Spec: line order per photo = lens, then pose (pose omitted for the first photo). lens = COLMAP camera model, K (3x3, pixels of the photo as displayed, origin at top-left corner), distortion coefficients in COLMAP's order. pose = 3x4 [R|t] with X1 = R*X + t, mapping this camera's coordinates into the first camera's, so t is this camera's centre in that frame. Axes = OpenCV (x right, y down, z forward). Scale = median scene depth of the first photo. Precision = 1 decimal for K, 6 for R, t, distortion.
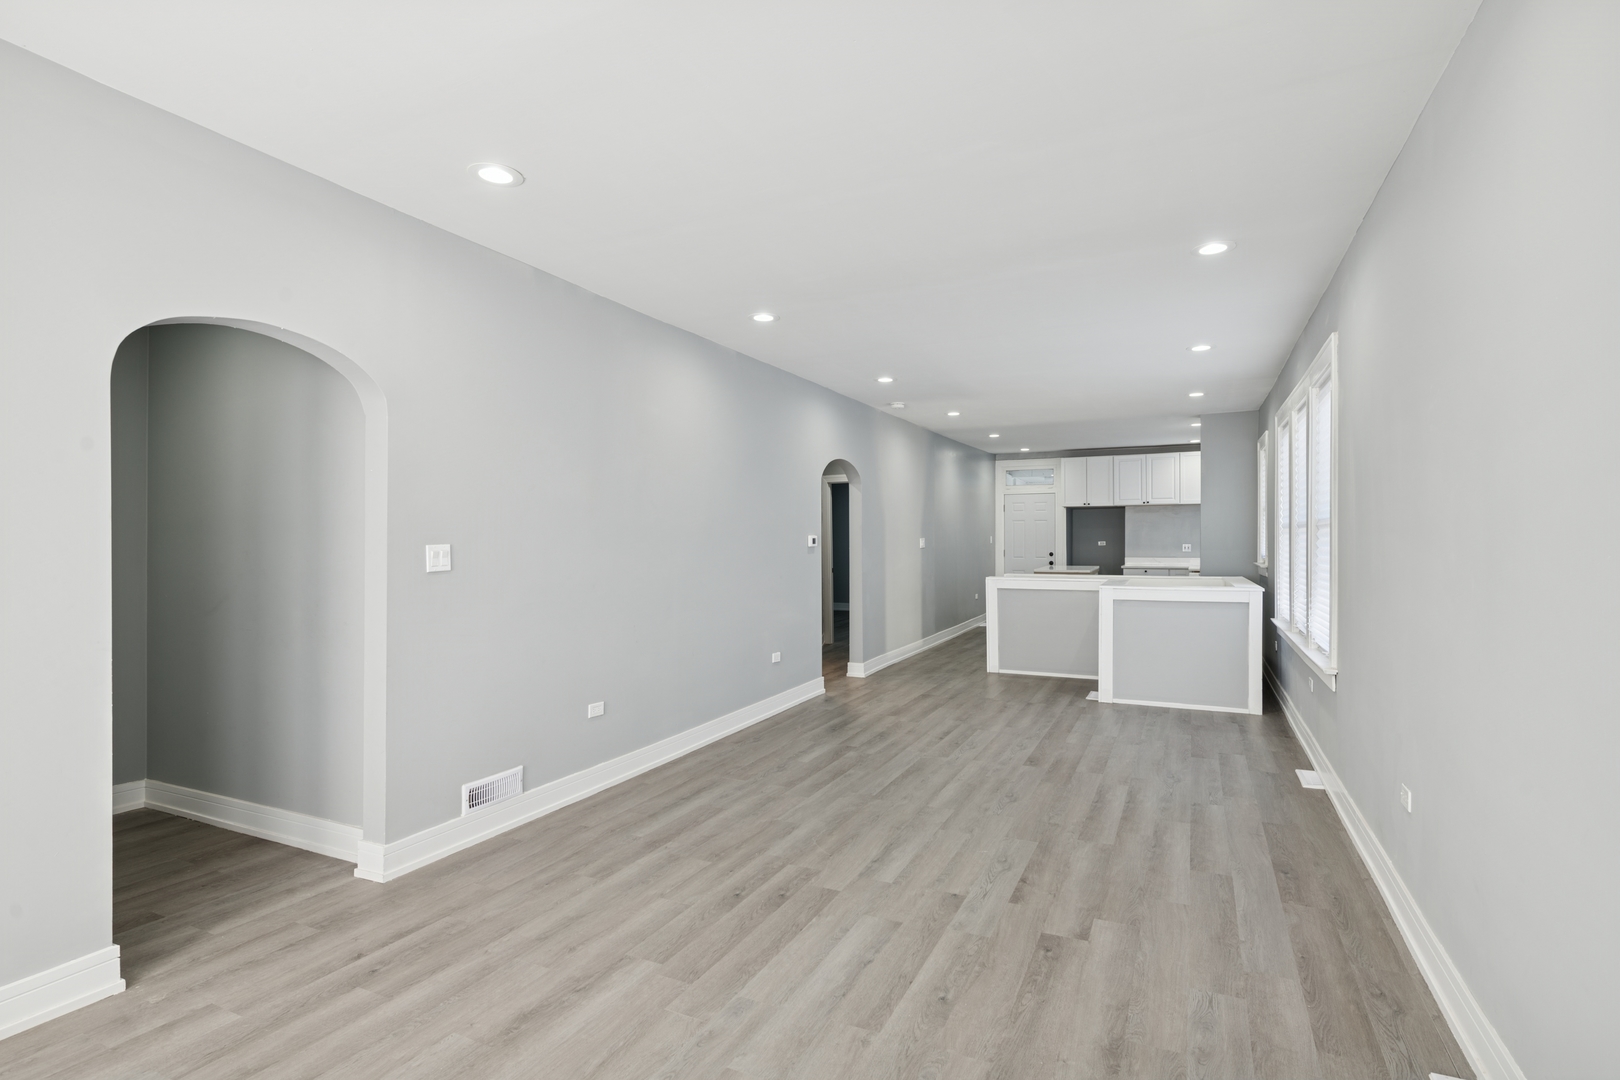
lens RADIAL K [[796.2, 0, 810.0], [0, 796.2, 540.0], [0, 0, 1]] dist [0.012064, -0.000230]
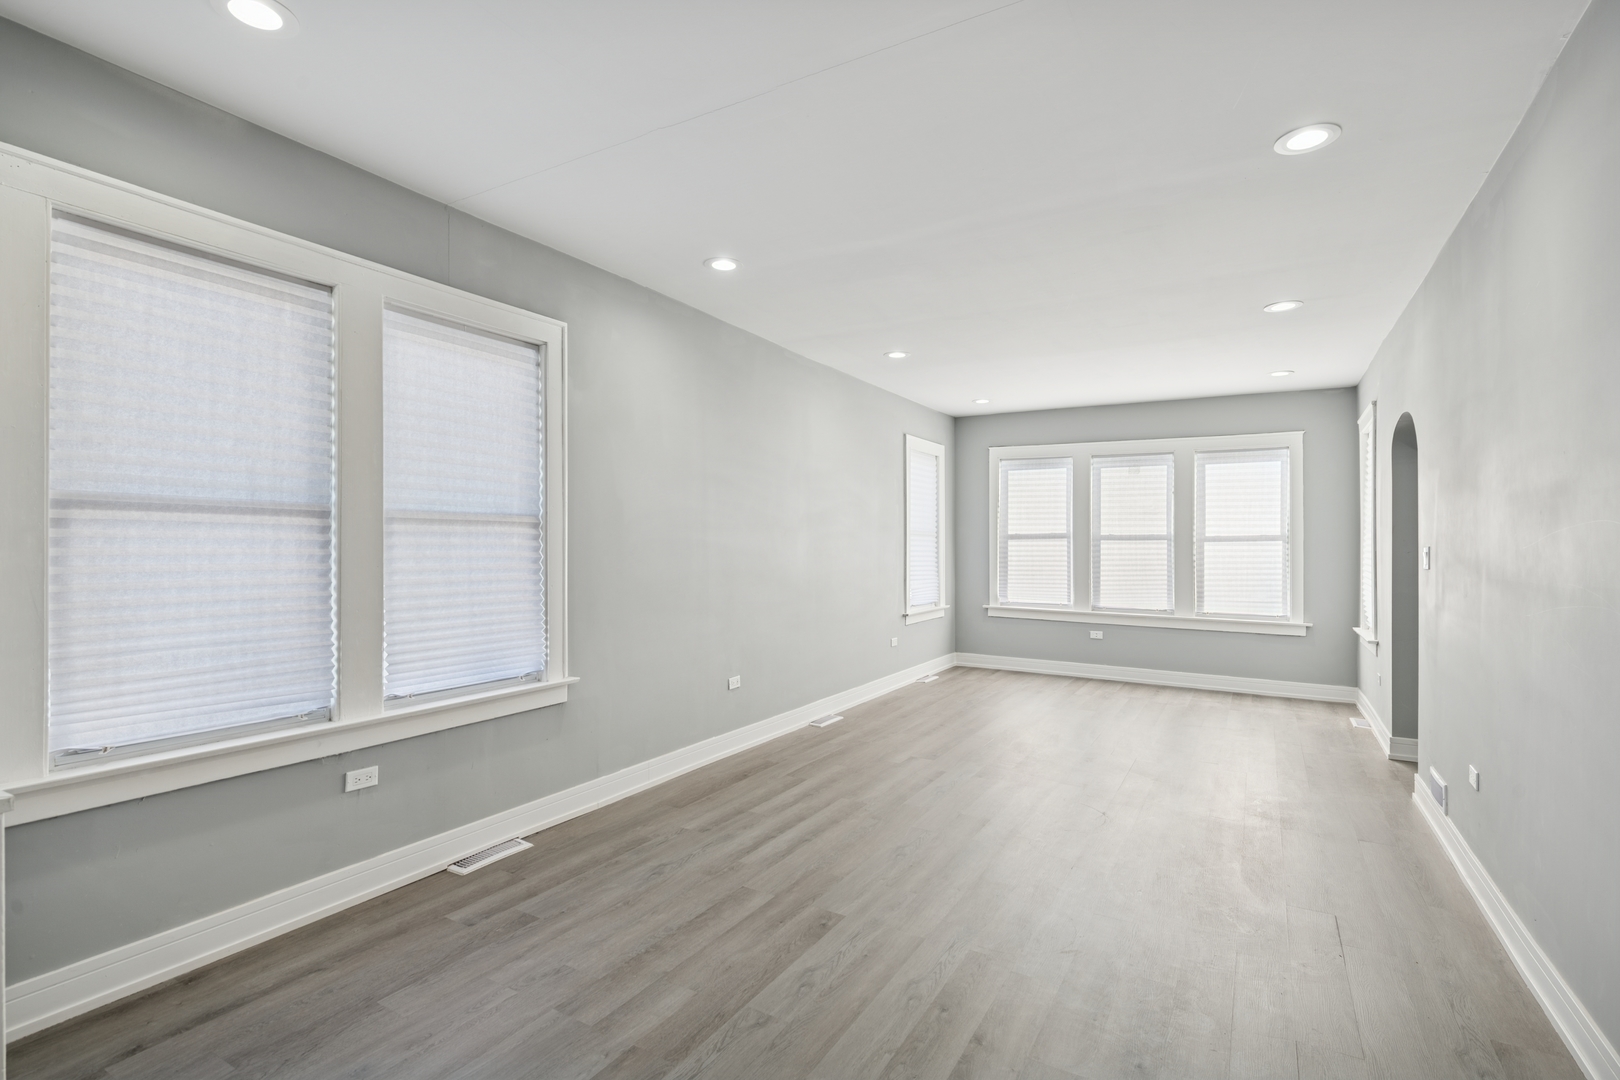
lens RADIAL K [[766.0, 0, 810.0], [0, 766.0, 540.0], [0, 0, 1]] dist [0.003305, 0.000142]
pose [[-0.996943, 0.002439, 0.078094, 0.148233], [0.001514, 0.999928, -0.011907, 0.004680], [-0.078117, -0.011753, -0.996875, 0.945108]]
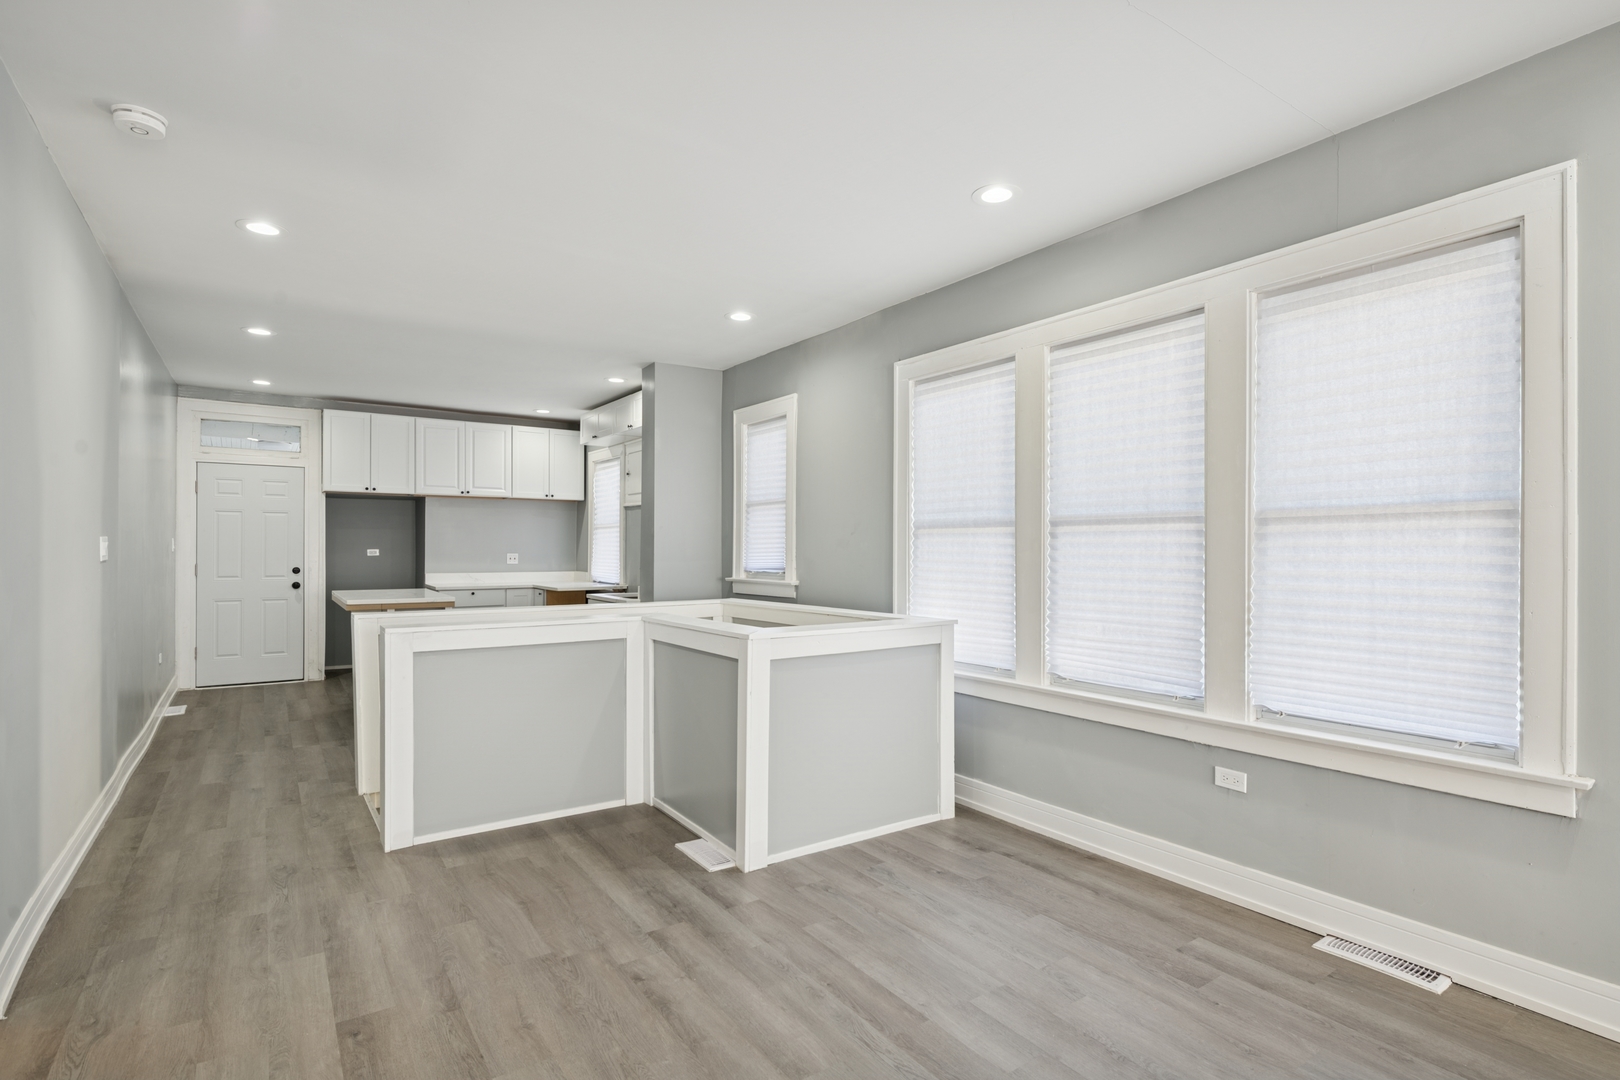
lens RADIAL K [[796.2, 0, 810.0], [0, 796.2, 540.0], [0, 0, 1]] dist [0.012064, -0.000230]
pose [[0.491743, 0.015407, 0.870604, -0.040196], [-0.003105, 0.999868, -0.015941, 0.005603], [-0.870735, 0.005135, 0.491726, 0.592427]]
